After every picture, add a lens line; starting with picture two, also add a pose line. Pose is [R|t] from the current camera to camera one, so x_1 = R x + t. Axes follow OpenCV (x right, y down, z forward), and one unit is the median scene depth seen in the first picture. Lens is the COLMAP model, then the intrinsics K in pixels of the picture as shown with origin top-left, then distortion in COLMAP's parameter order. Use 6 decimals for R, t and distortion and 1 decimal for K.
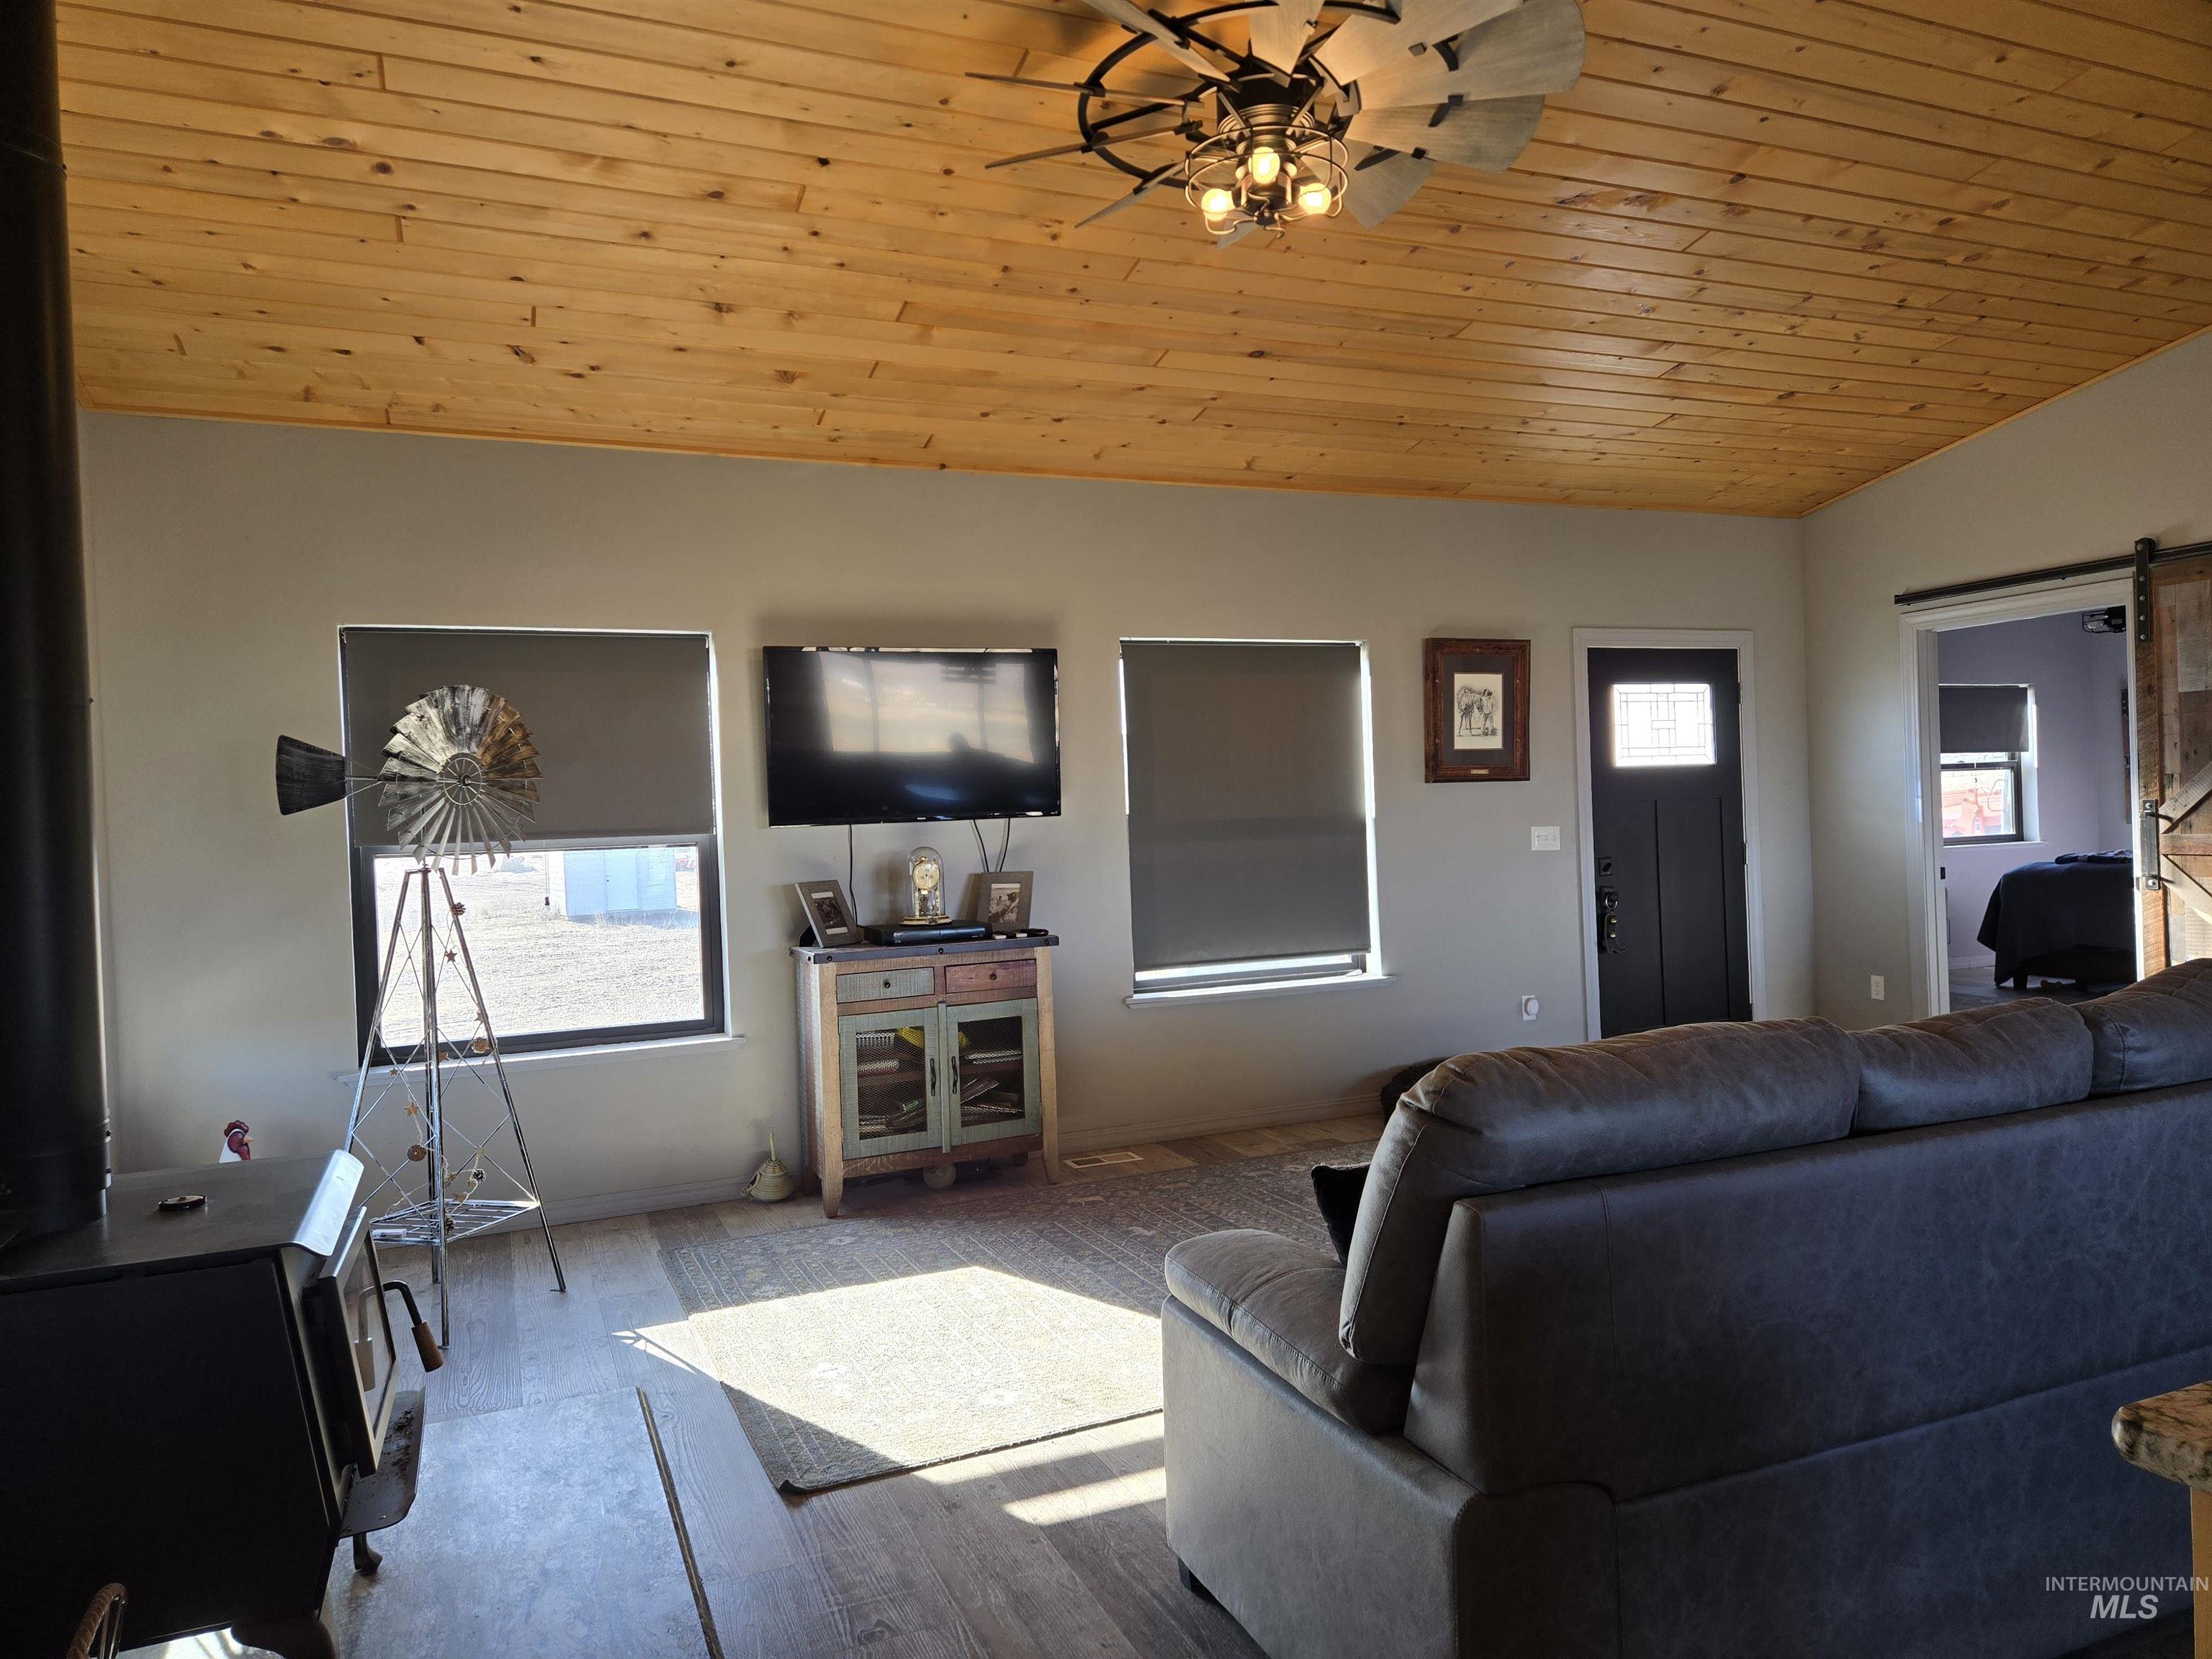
lens RADIAL K [[1492.3, 0, 1140.8], [0, 1492.3, 844.0], [0, 0, 1]] dist [0.040194, -0.003555]
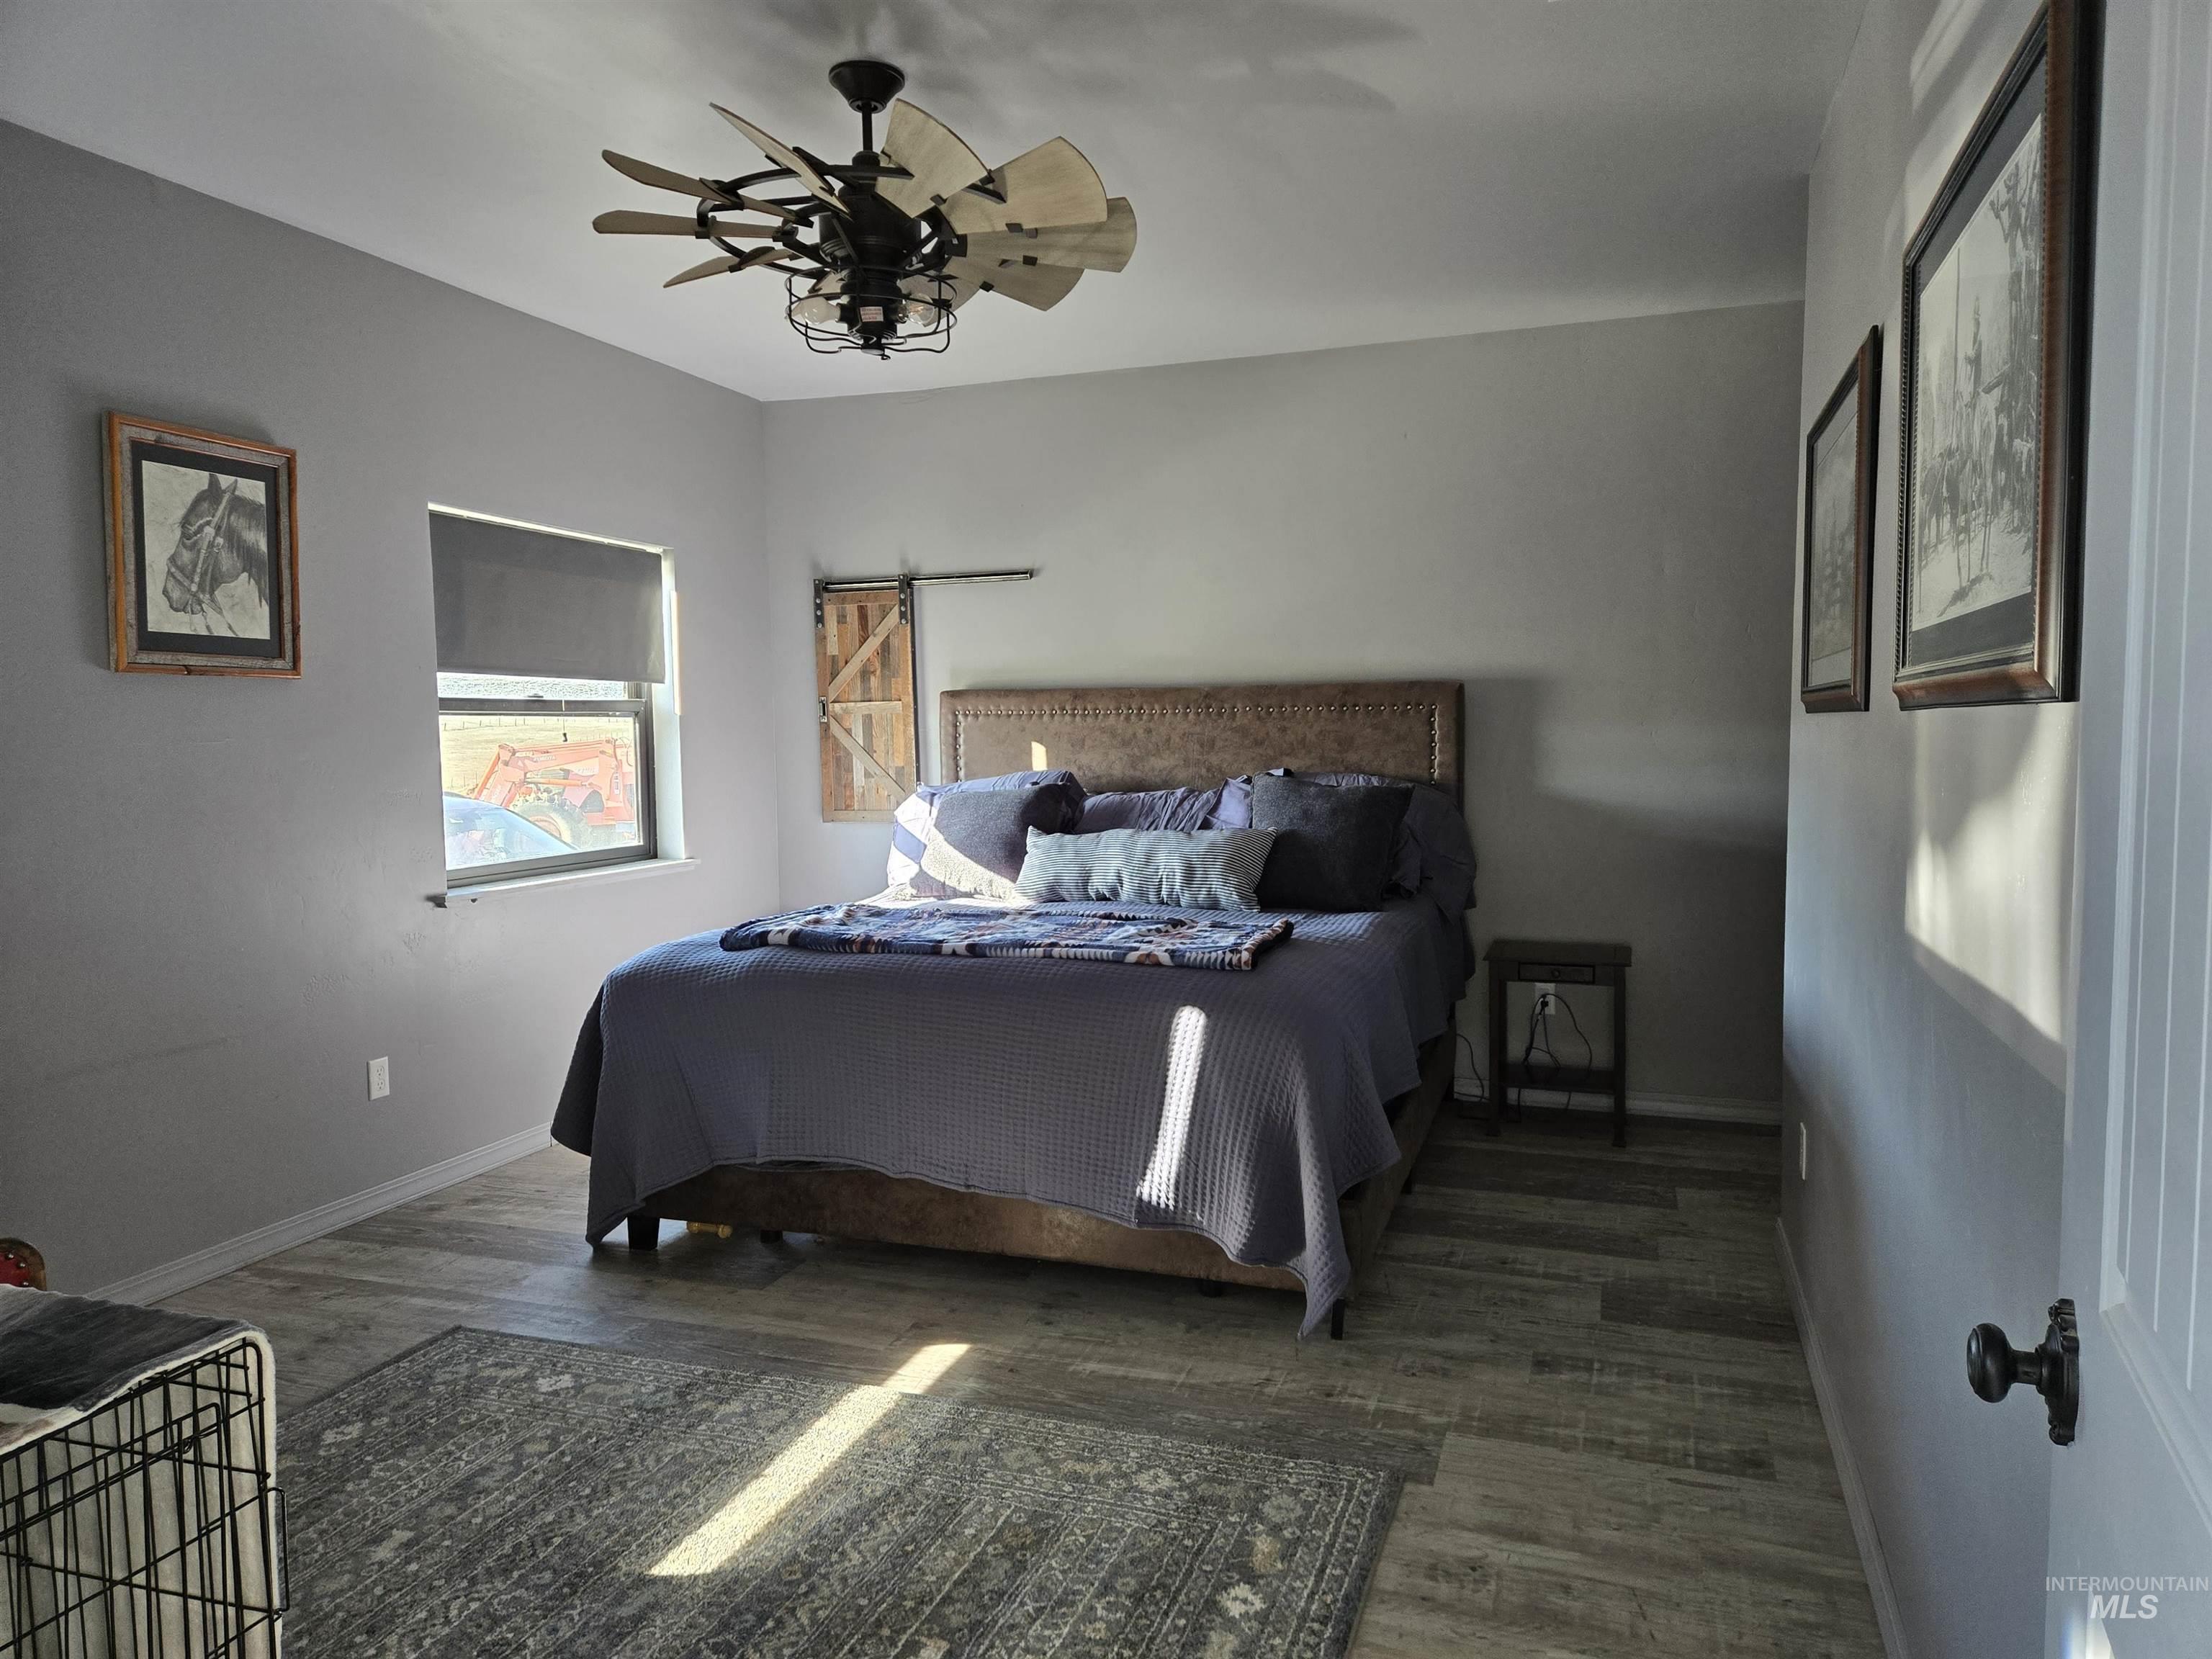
lens RADIAL K [[1492.3, 0, 1140.8], [0, 1492.3, 844.0], [0, 0, 1]] dist [0.040194, -0.003555]
pose [[0.673821, -0.021936, 0.738569, 0.328693], [-0.007035, 0.999323, 0.036099, -0.026906], [-0.738861, -0.029520, 0.673211, 0.553187]]
